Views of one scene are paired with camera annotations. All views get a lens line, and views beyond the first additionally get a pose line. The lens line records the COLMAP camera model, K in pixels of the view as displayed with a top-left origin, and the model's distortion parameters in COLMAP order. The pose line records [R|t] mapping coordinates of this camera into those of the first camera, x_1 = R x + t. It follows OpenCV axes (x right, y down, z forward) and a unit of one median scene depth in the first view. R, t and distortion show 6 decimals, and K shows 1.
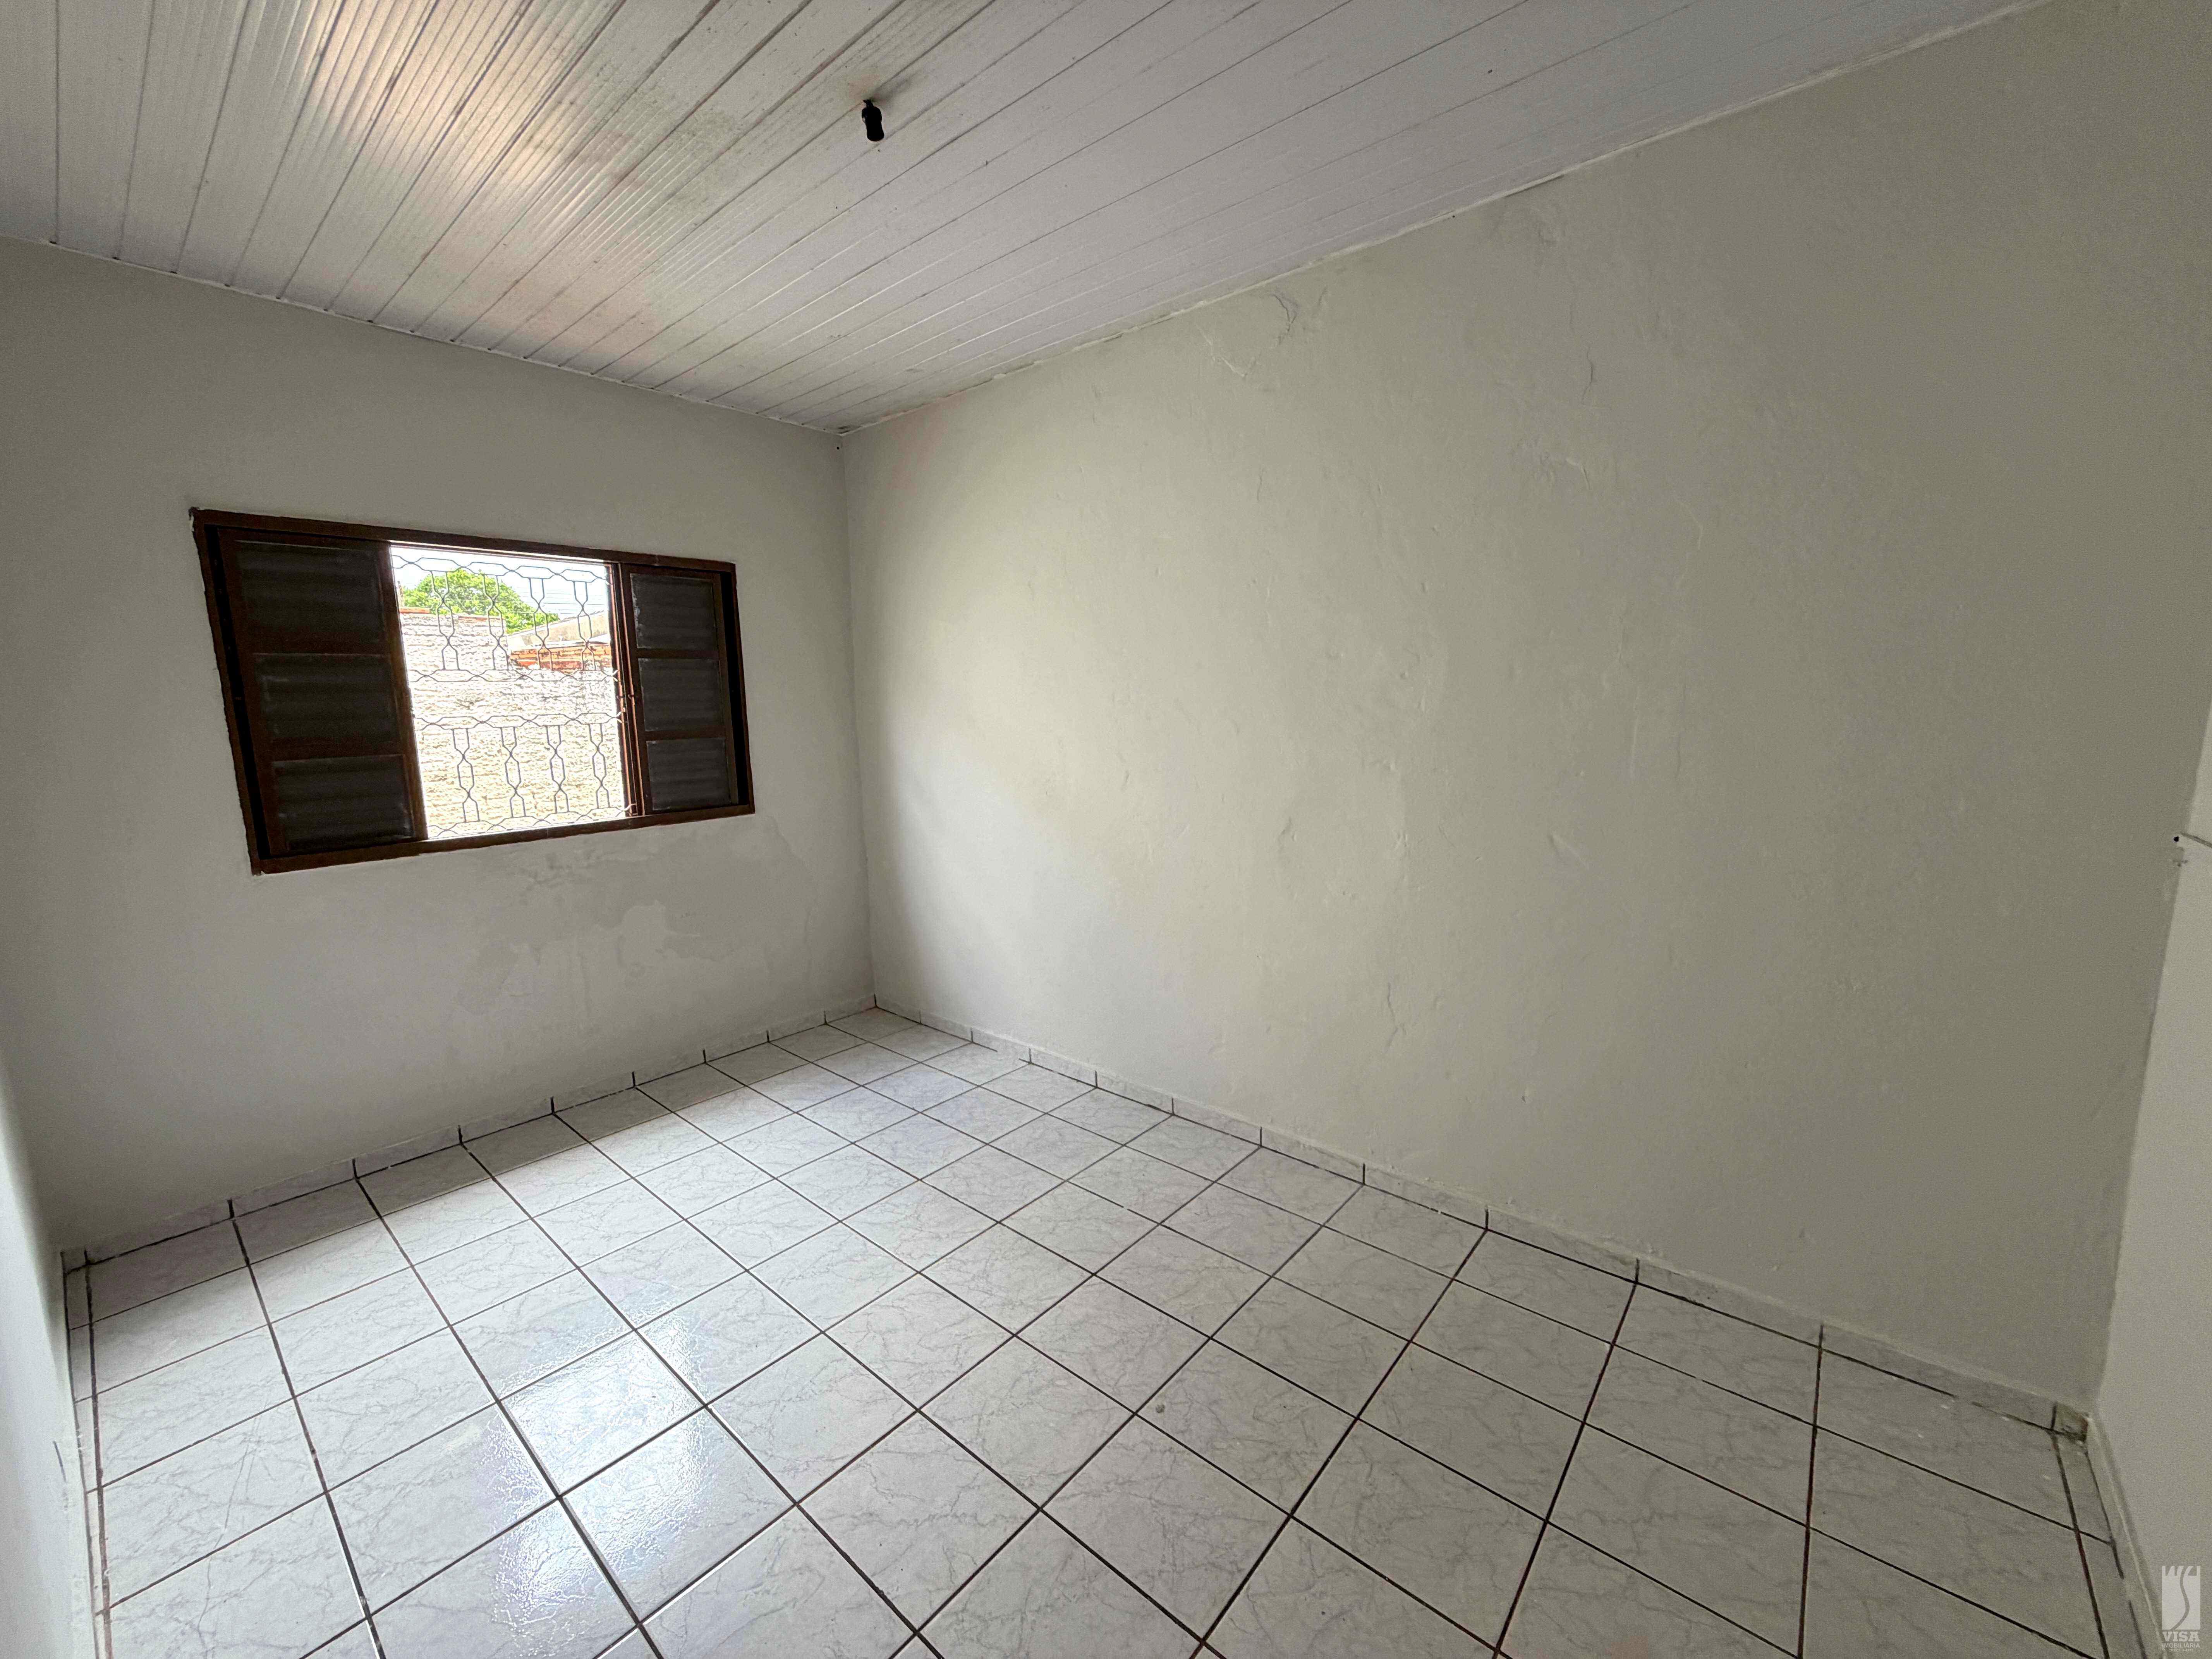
lens RADIAL K [[882.5, 0, 1106.6], [0, 882.5, 825.7], [0, 0, 1]] dist [0.002812, 0.000196]
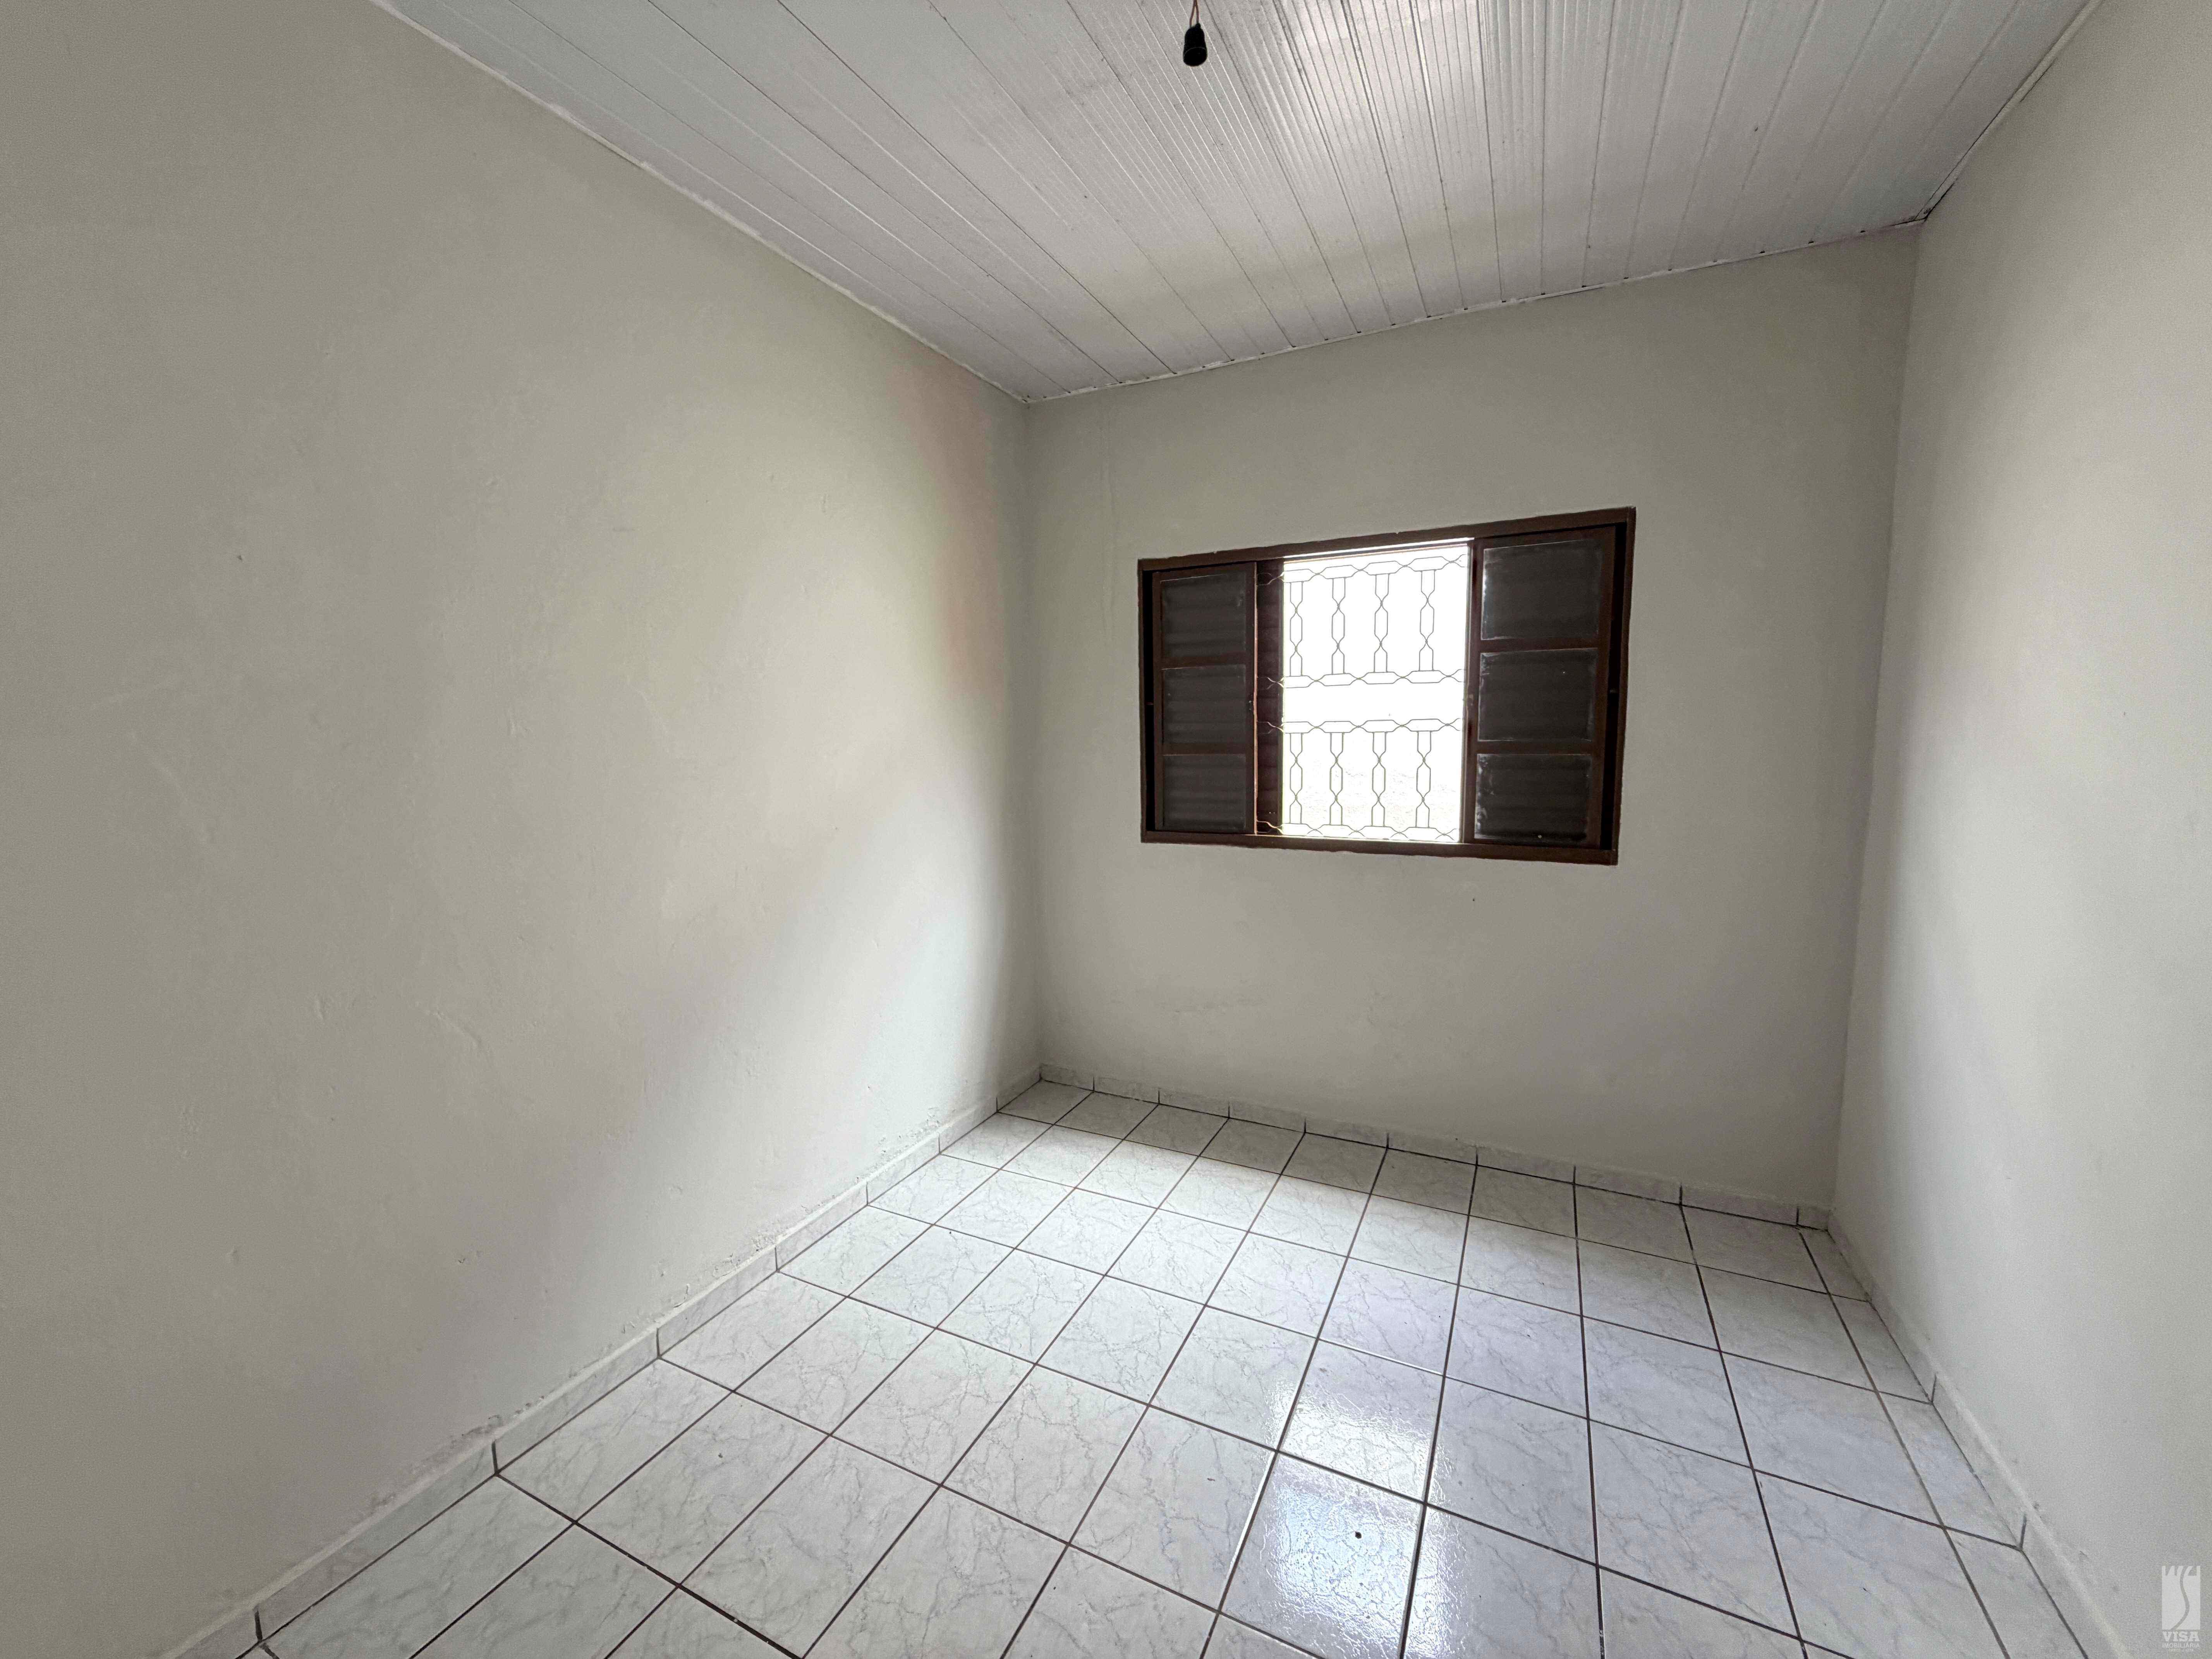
lens RADIAL K [[882.5, 0, 1099.9], [0, 882.5, 833.9], [0, 0, 1]] dist [0.002812, 0.000196]
pose [[0.237181, 0.150607, -0.959720, 0.211135], [-0.124194, 0.984504, 0.123803, -0.090935], [0.963494, 0.089828, 0.252210, 0.517023]]
